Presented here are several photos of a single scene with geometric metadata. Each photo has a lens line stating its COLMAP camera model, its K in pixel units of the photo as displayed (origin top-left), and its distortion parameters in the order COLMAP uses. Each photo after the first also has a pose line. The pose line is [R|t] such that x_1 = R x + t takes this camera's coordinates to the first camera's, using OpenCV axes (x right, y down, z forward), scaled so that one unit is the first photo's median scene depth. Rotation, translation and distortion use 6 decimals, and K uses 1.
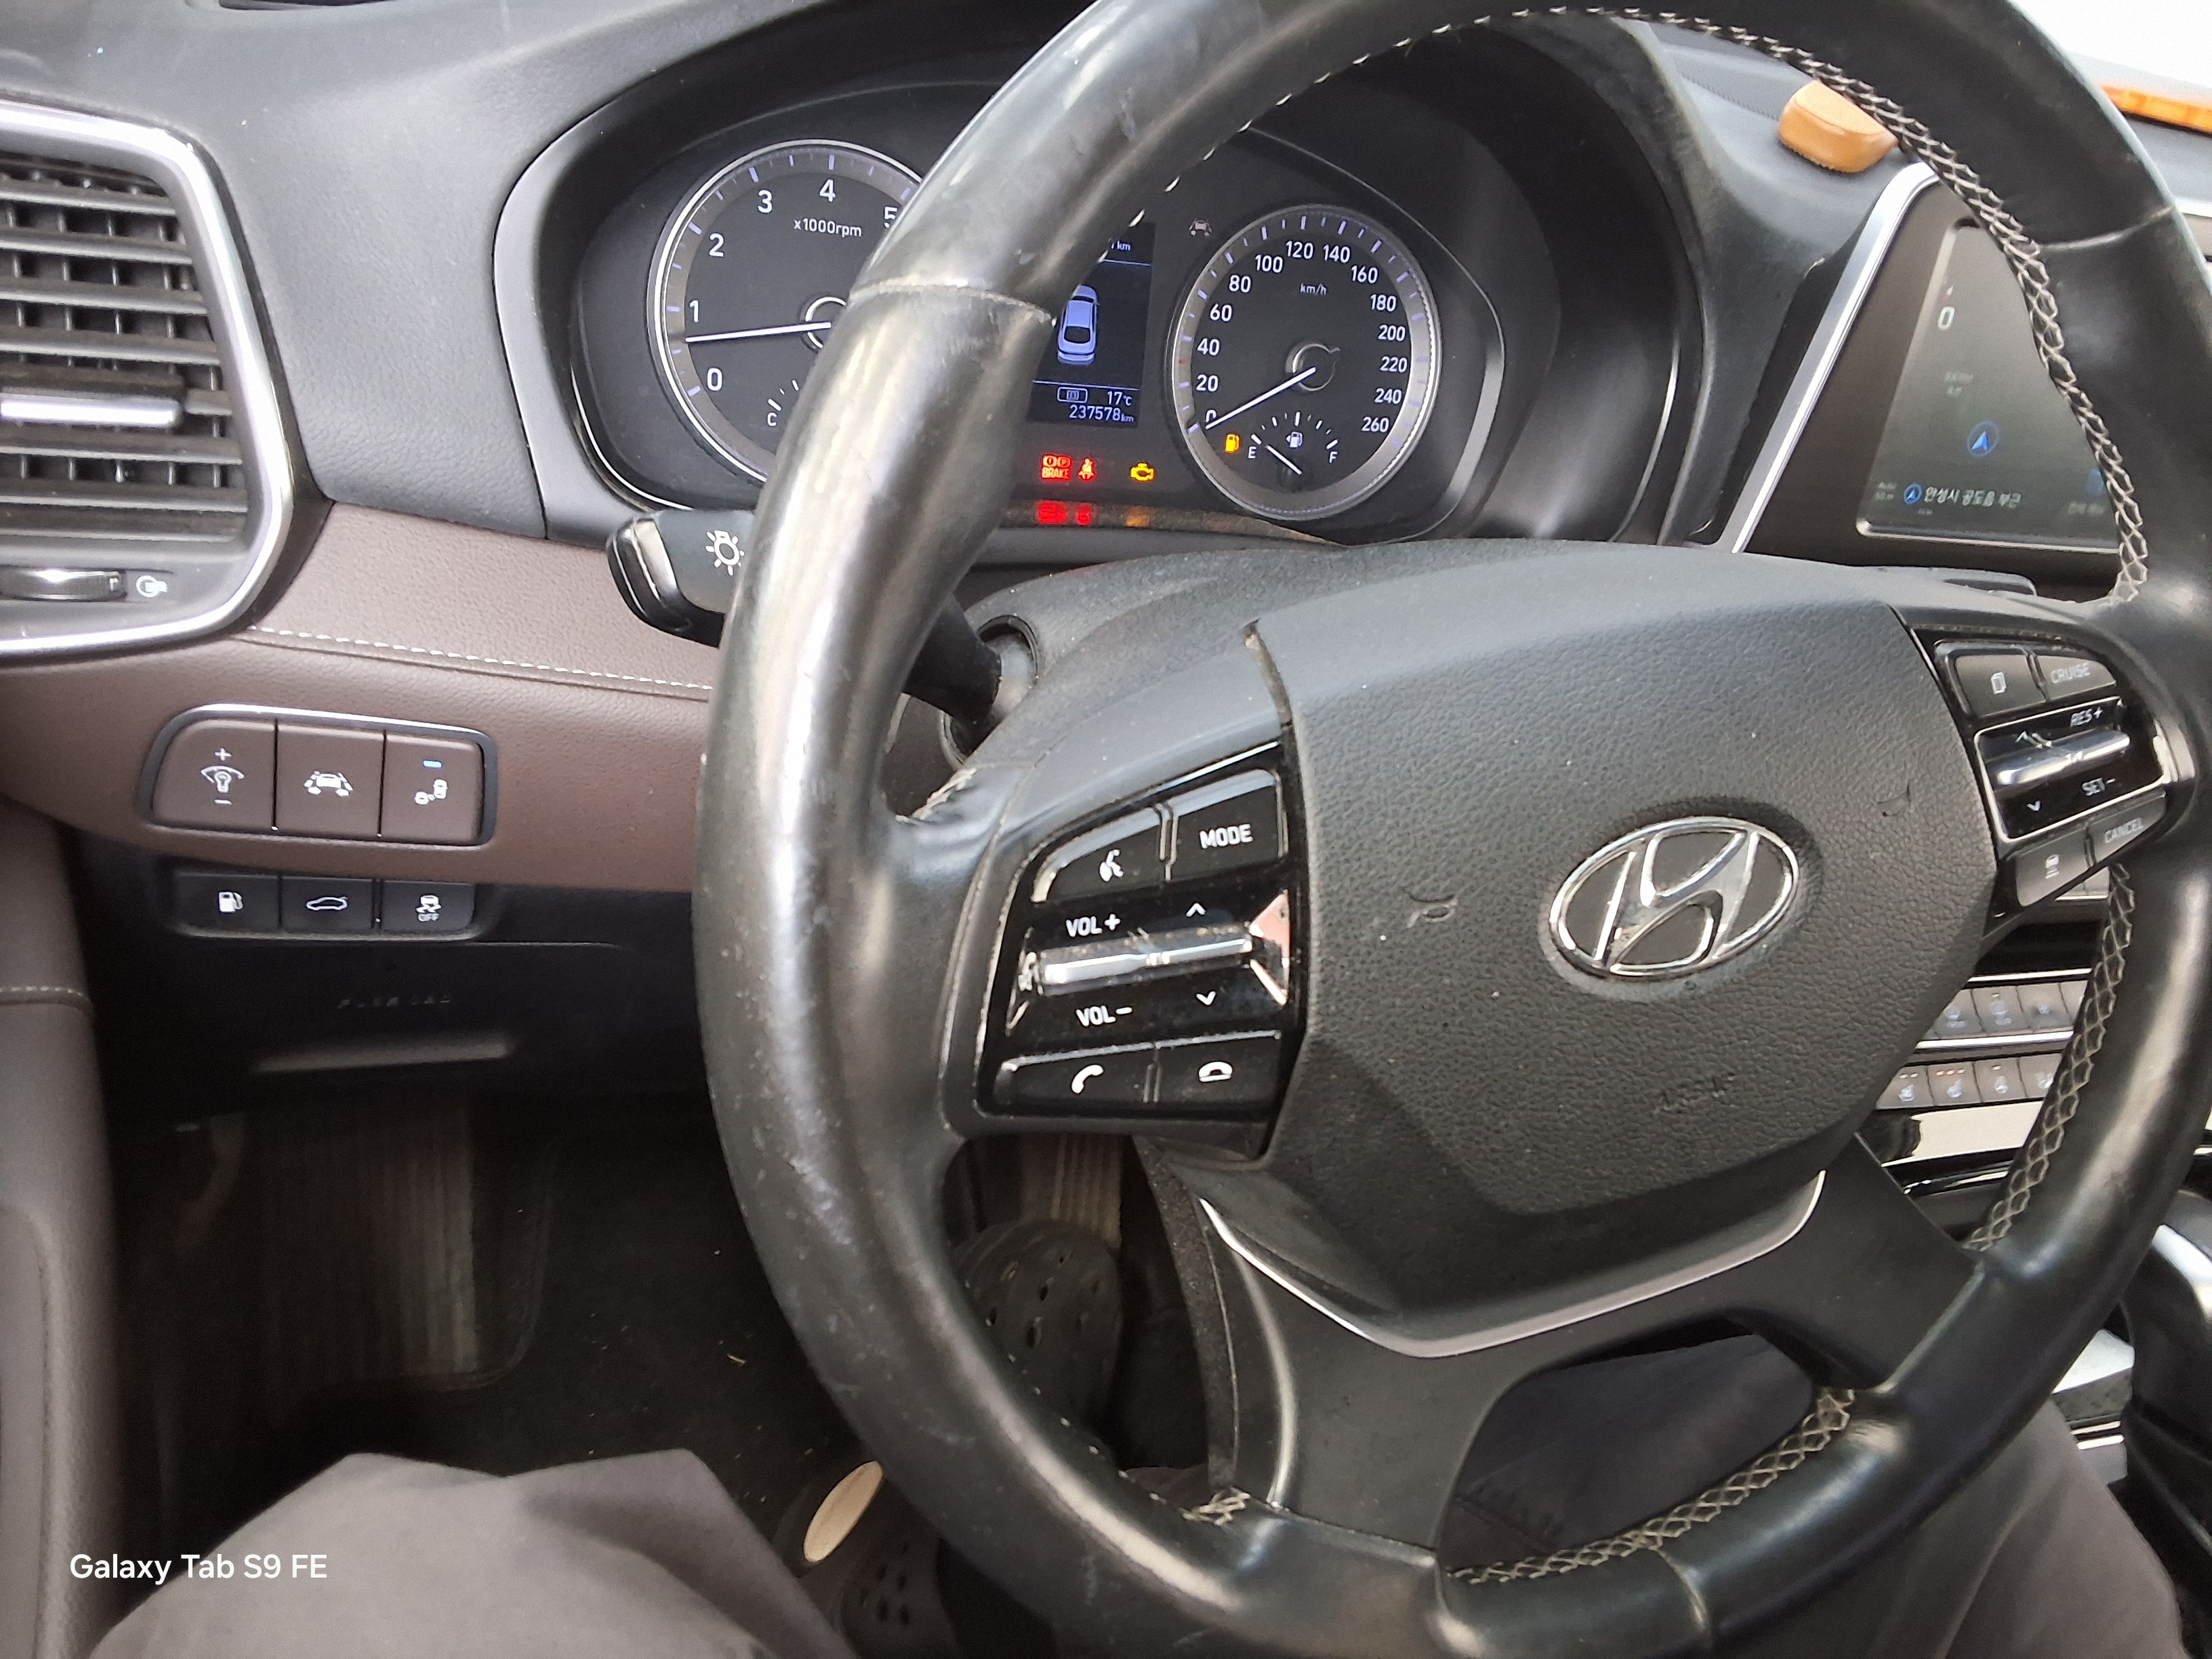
lens RADIAL K [[1726.1, 0, 1112.1], [0, 1726.1, 846.7], [0, 0, 1]] dist [0.122269, -0.199634]
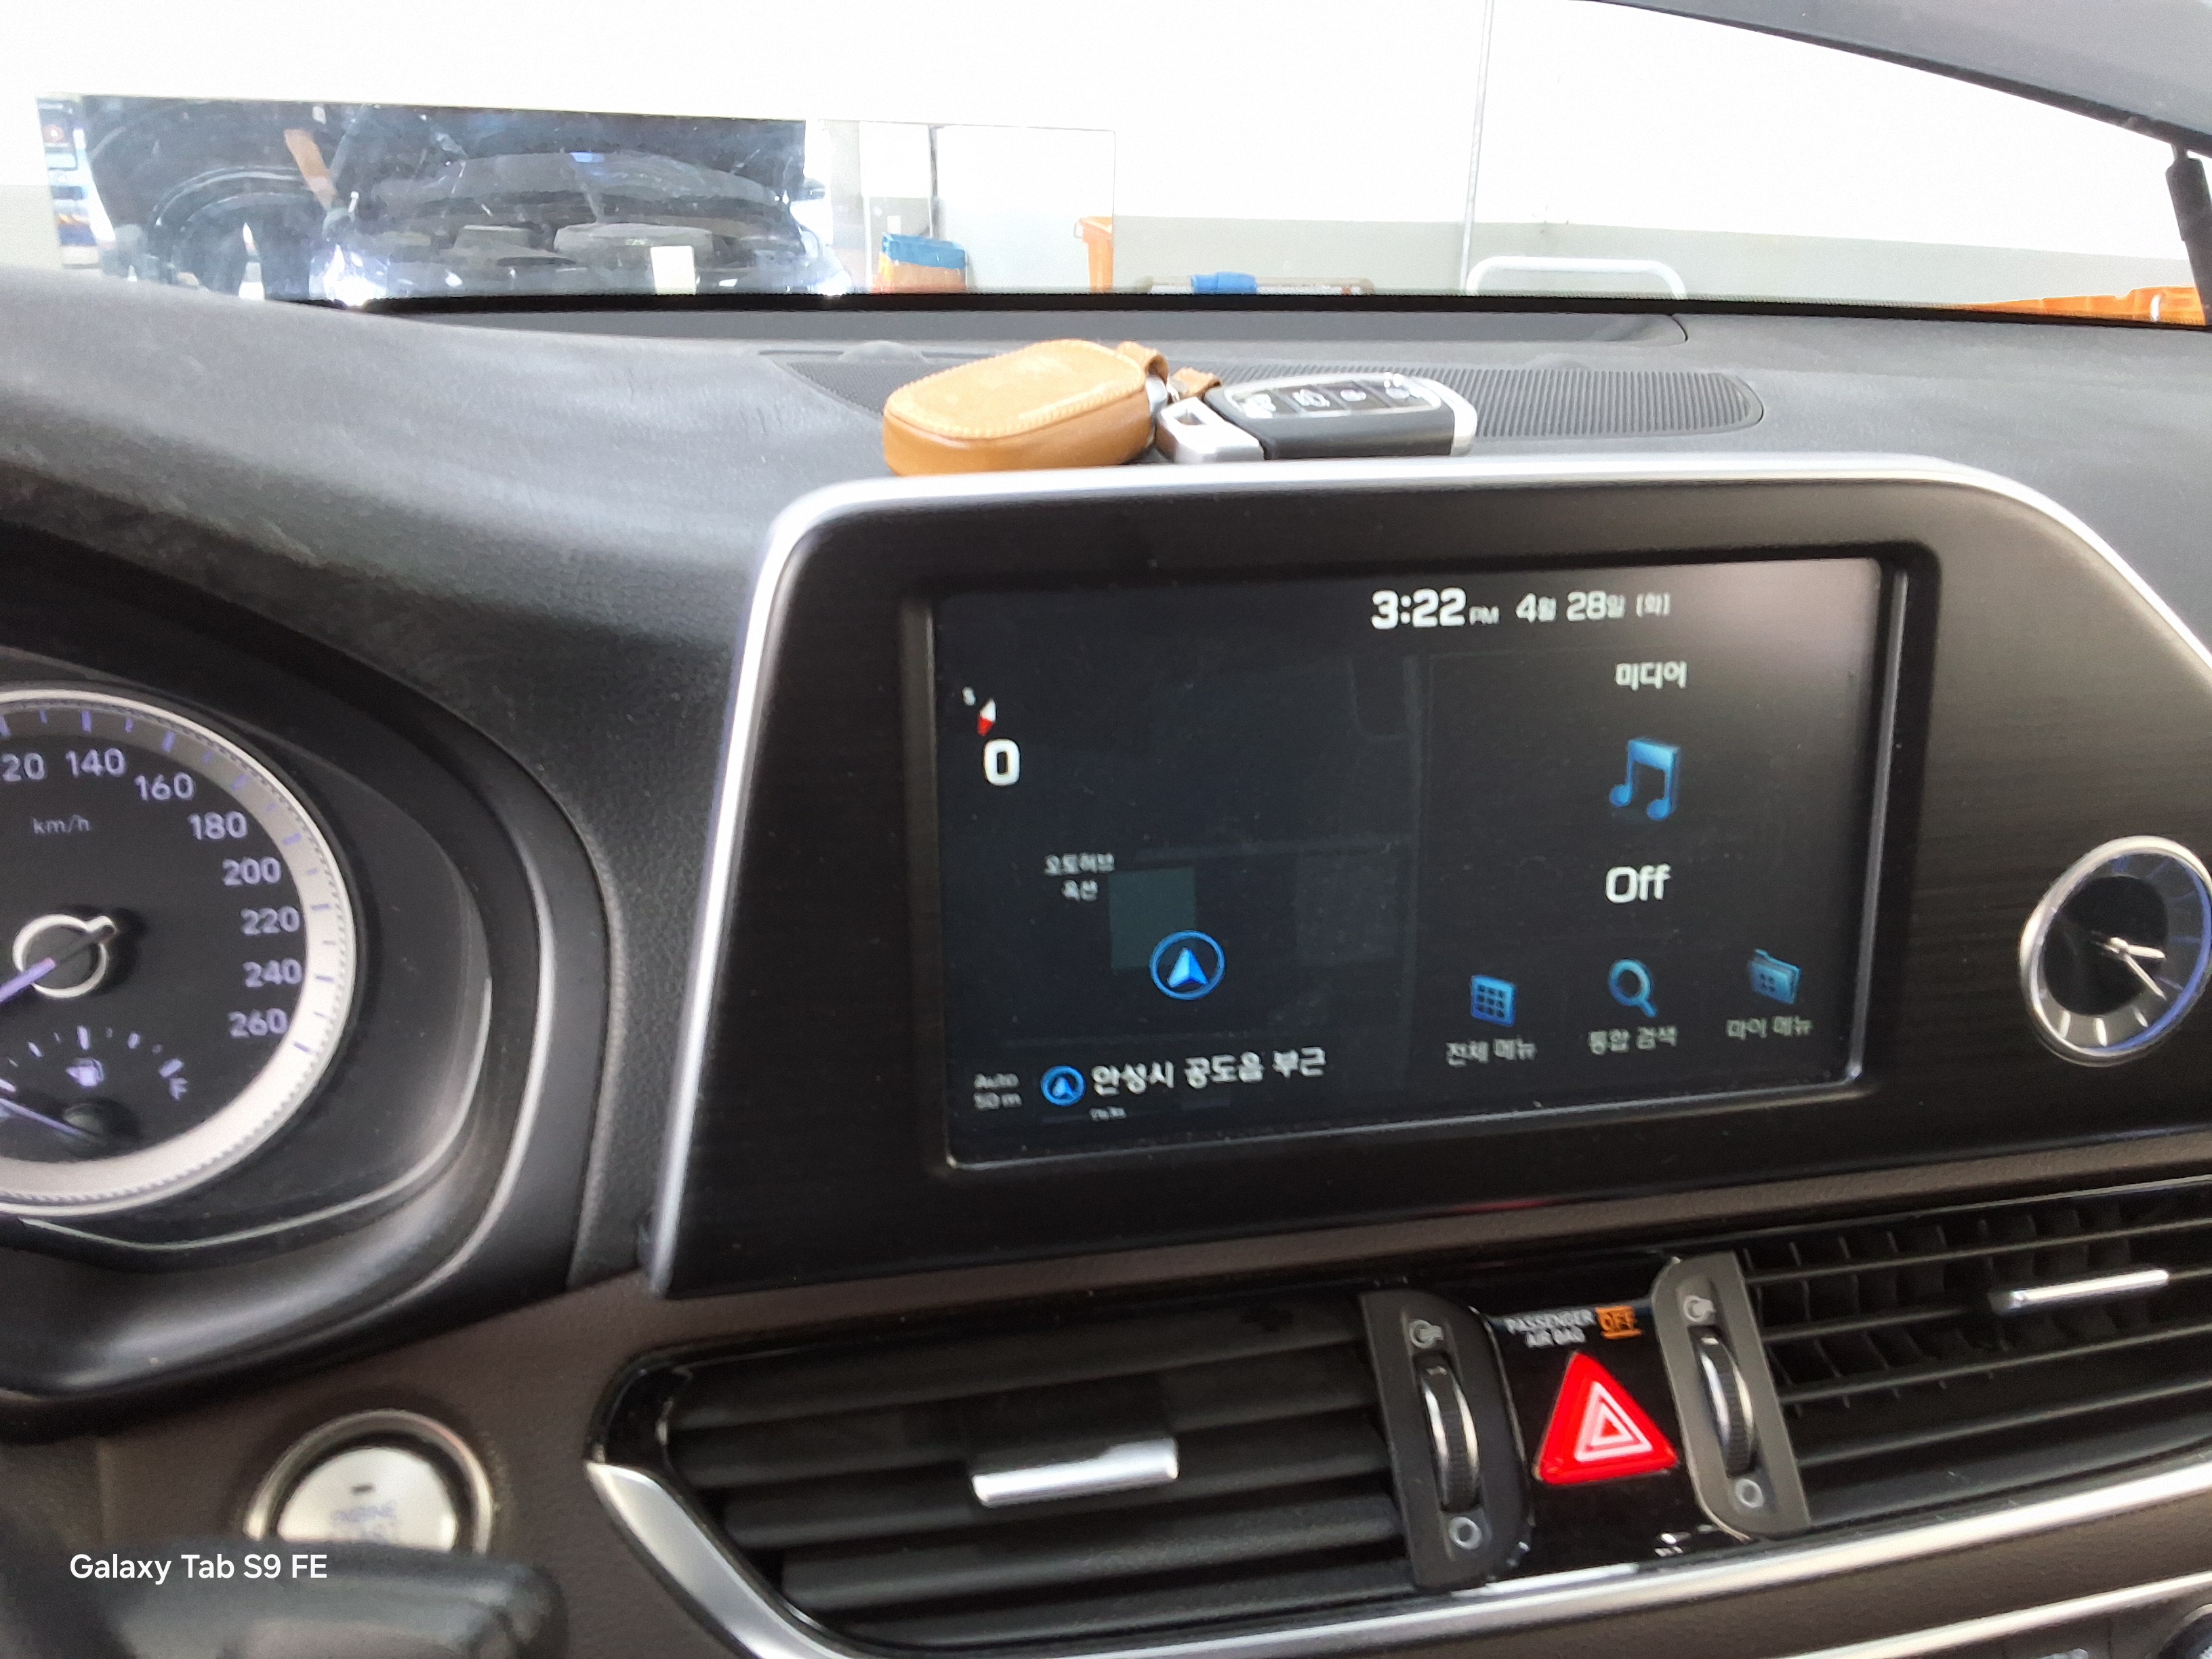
lens RADIAL K [[1726.1, 0, 1112.1], [0, 1726.1, 846.7], [0, 0, 1]] dist [0.122269, -0.199634]
pose [[0.982335, -0.122603, -0.141377, 0.547949], [0.093164, 0.975617, -0.198725, -0.166999], [0.162294, 0.182043, 0.969805, 0.501295]]
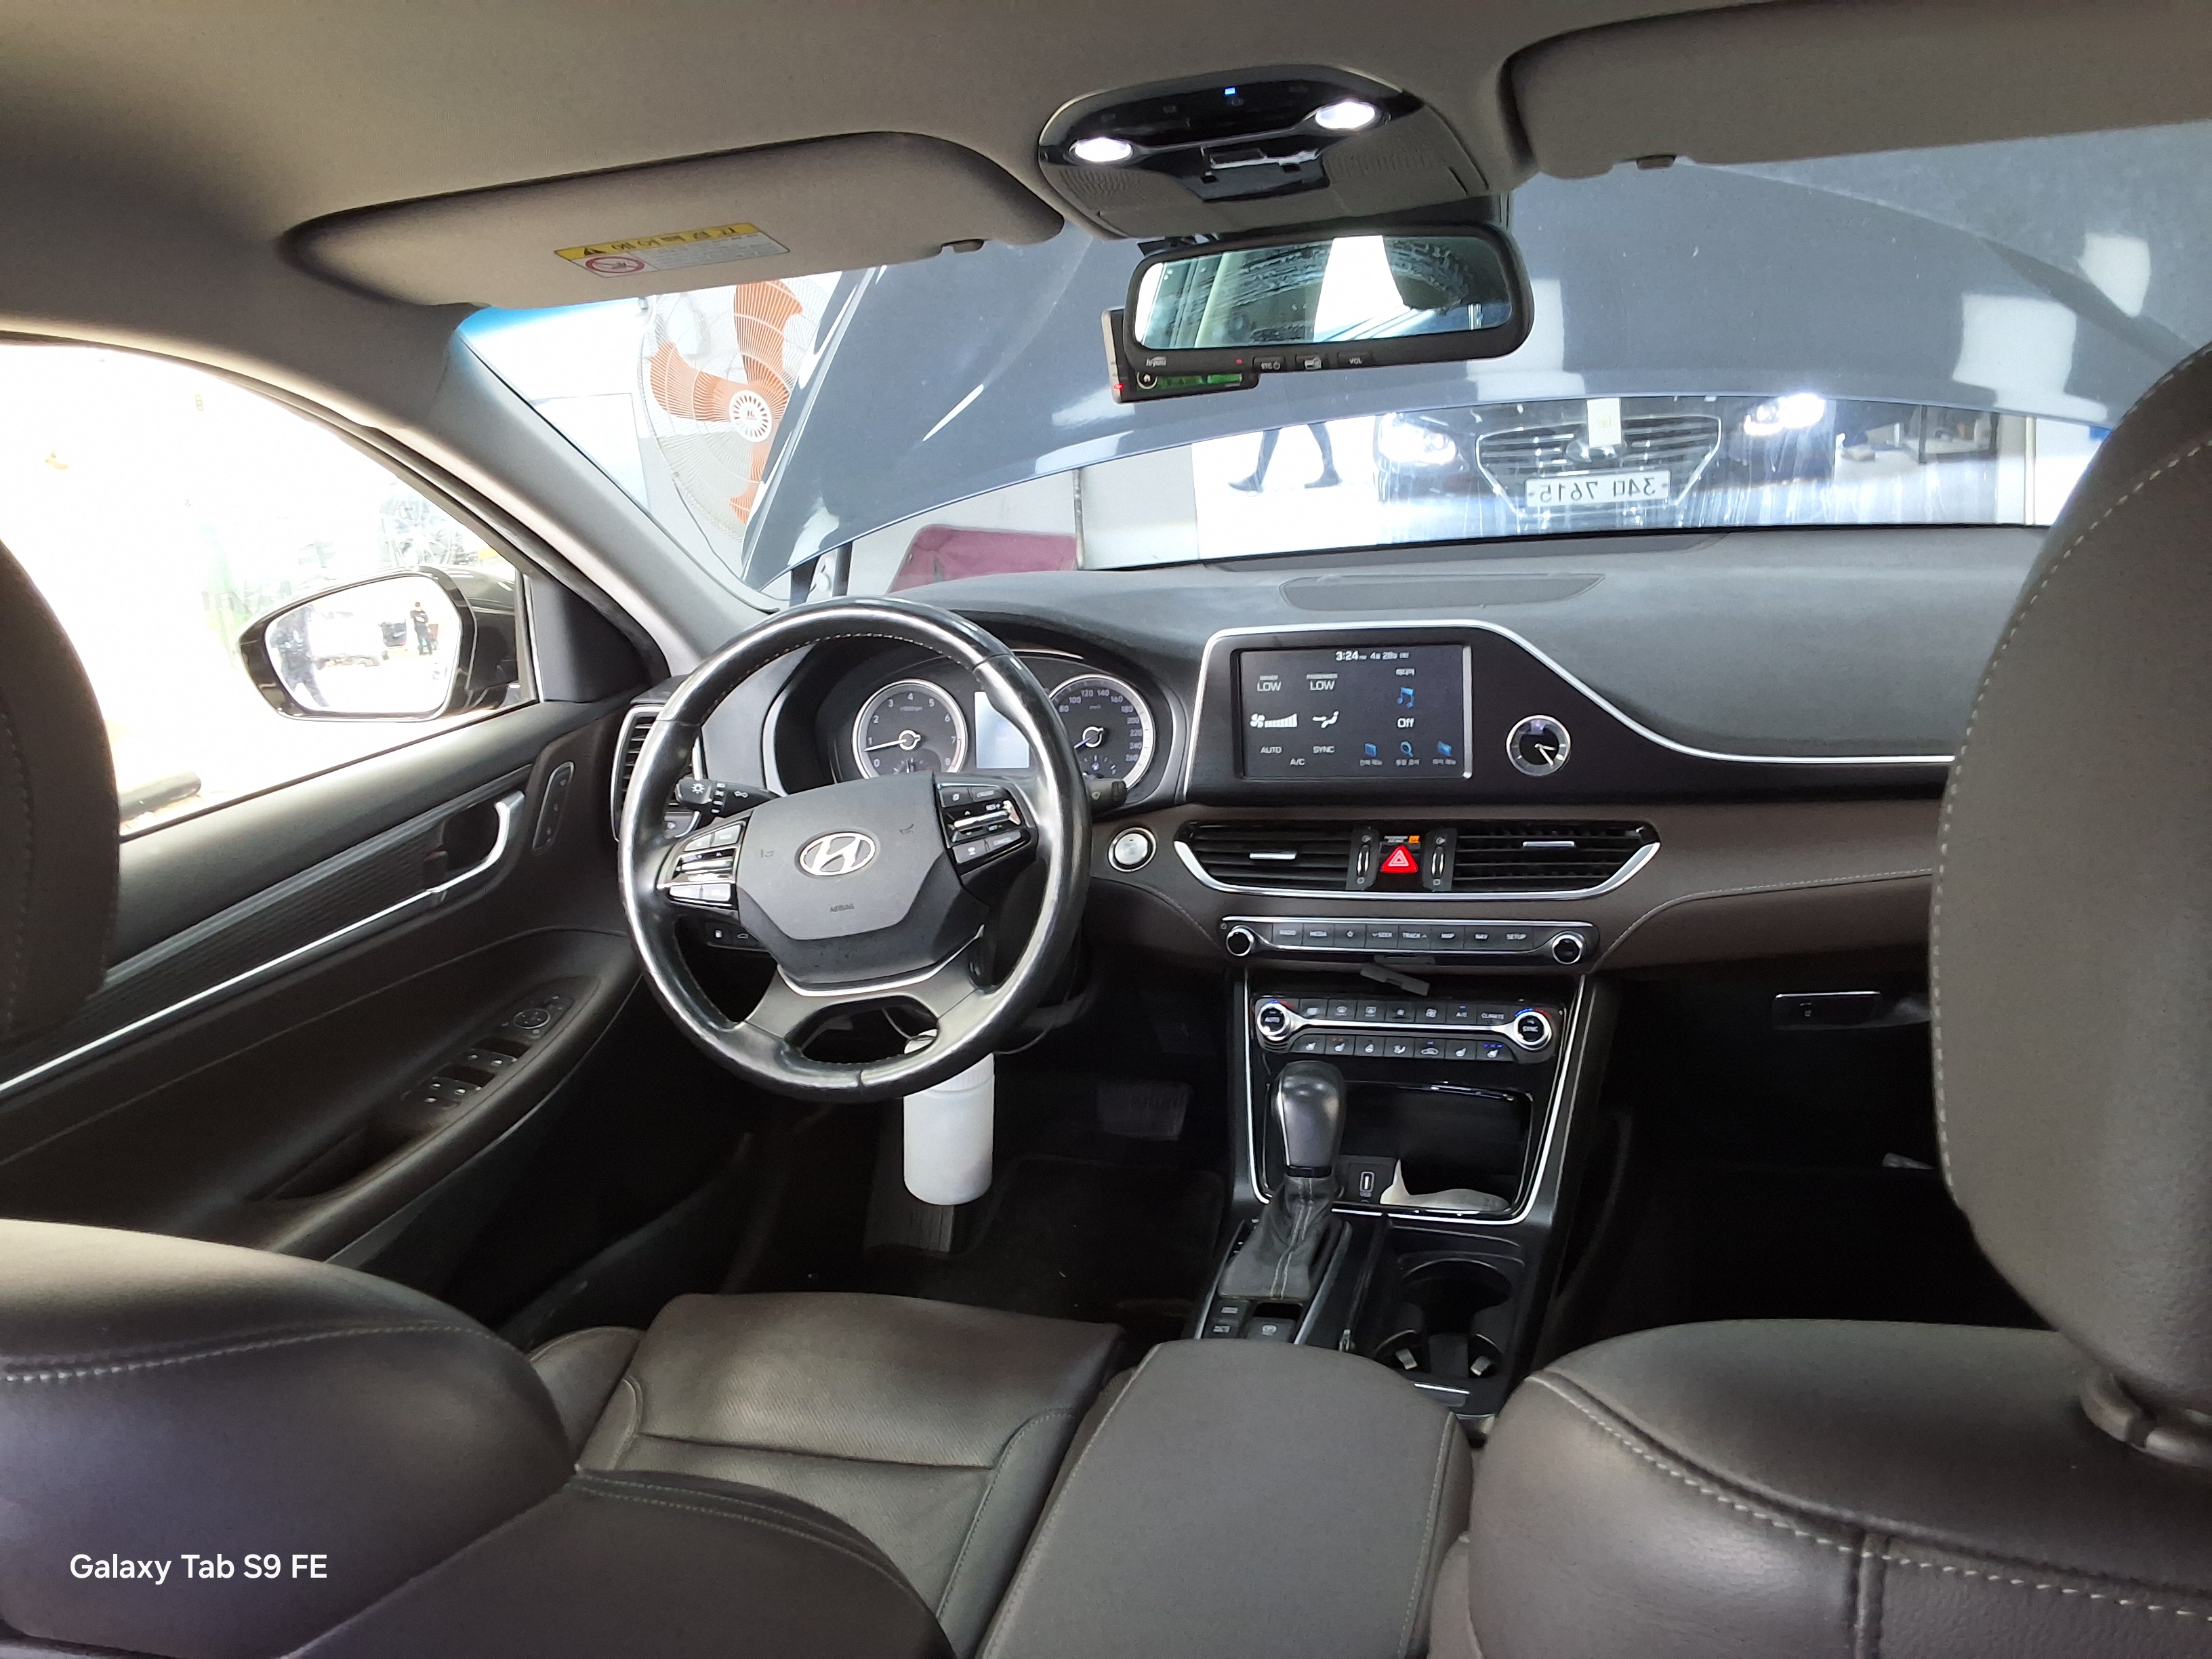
lens RADIAL K [[1726.1, 0, 1112.1], [0, 1726.1, 846.7], [0, 0, 1]] dist [0.122269, -0.199634]
pose [[0.752775, -0.067399, -0.654818, 1.754738], [-0.114909, 0.966018, -0.231529, 0.444253], [0.648171, 0.249534, 0.719449, -0.710944]]
